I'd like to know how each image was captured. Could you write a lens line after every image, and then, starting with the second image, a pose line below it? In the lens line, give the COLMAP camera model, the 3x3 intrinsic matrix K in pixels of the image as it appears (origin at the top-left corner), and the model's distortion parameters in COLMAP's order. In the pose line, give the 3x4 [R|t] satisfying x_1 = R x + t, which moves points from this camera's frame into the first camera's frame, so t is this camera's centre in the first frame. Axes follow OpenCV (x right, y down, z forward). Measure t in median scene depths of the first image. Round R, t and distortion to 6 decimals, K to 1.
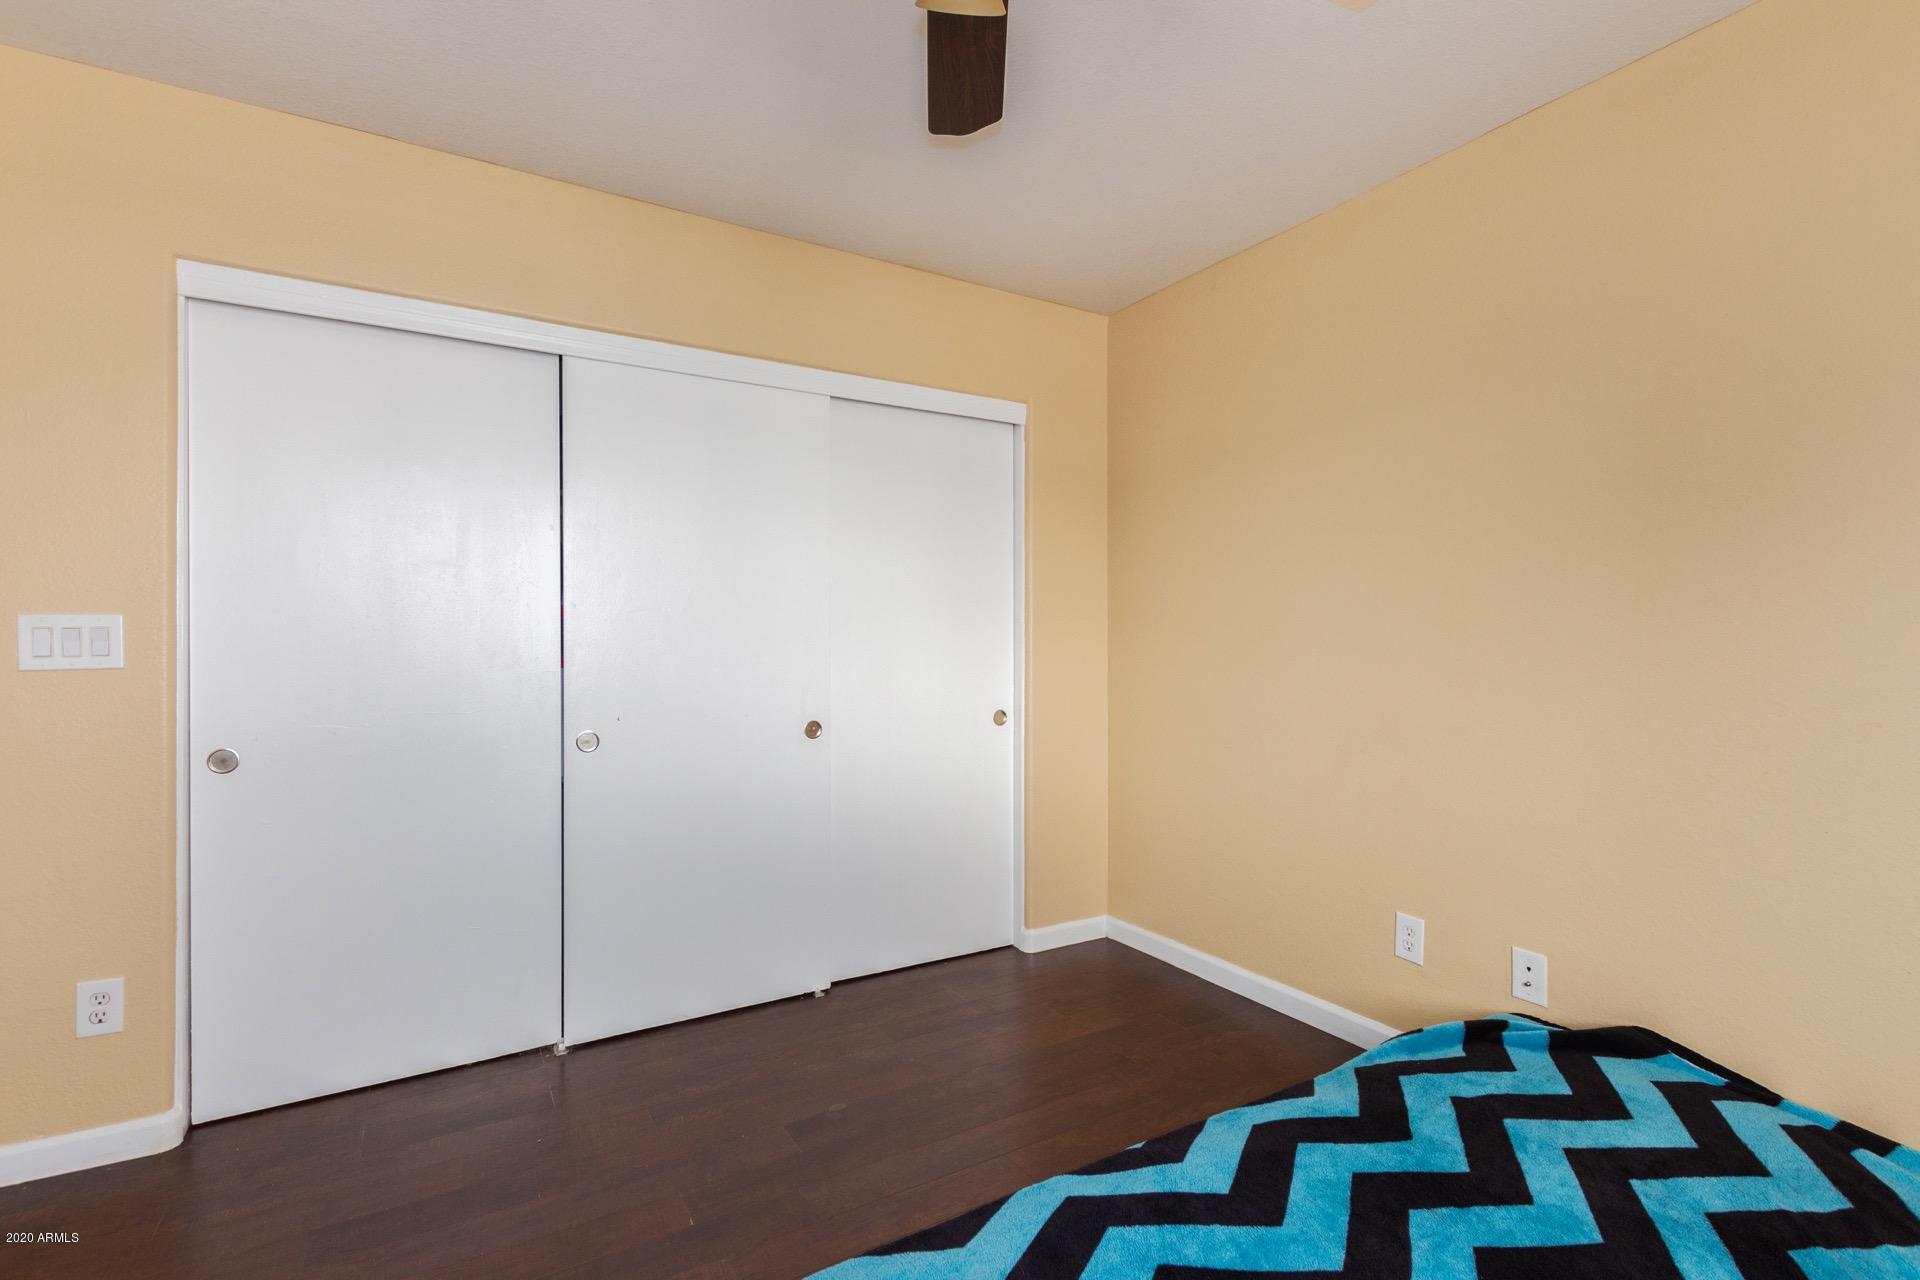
lens RADIAL K [[872.5, 0, 959.9], [0, 872.5, 646.8], [0, 0, 1]] dist [0.001317, 0.000131]
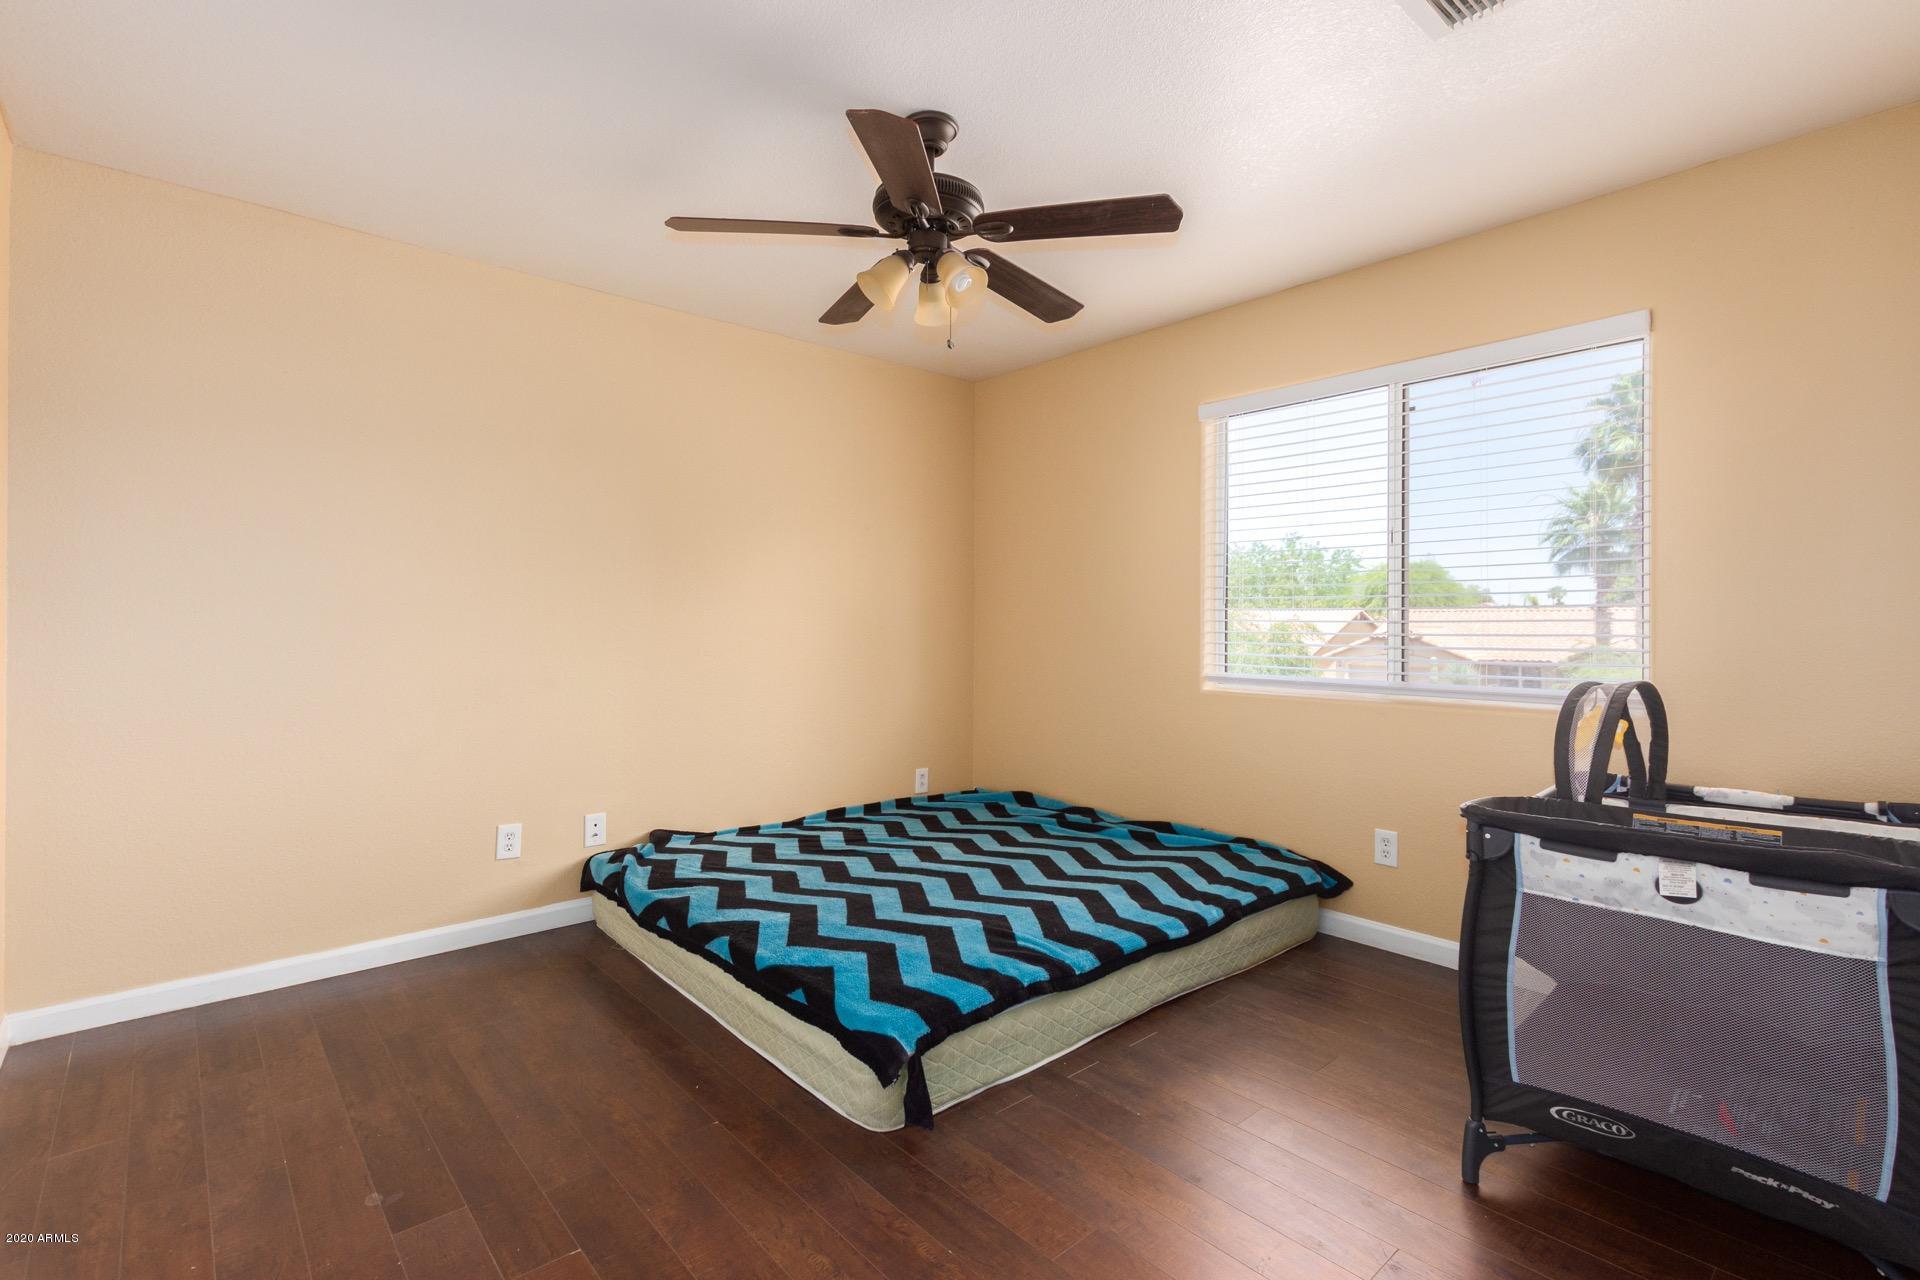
lens RADIAL K [[872.5, 0, 968.5], [0, 872.5, 629.7], [0, 0, 1]] dist [0.001317, 0.000131]
pose [[-0.185436, 0.005532, 0.982641, -1.030642], [-0.001249, 0.999982, -0.005865, 0.022409], [-0.982656, -0.002315, -0.185425, 0.631150]]
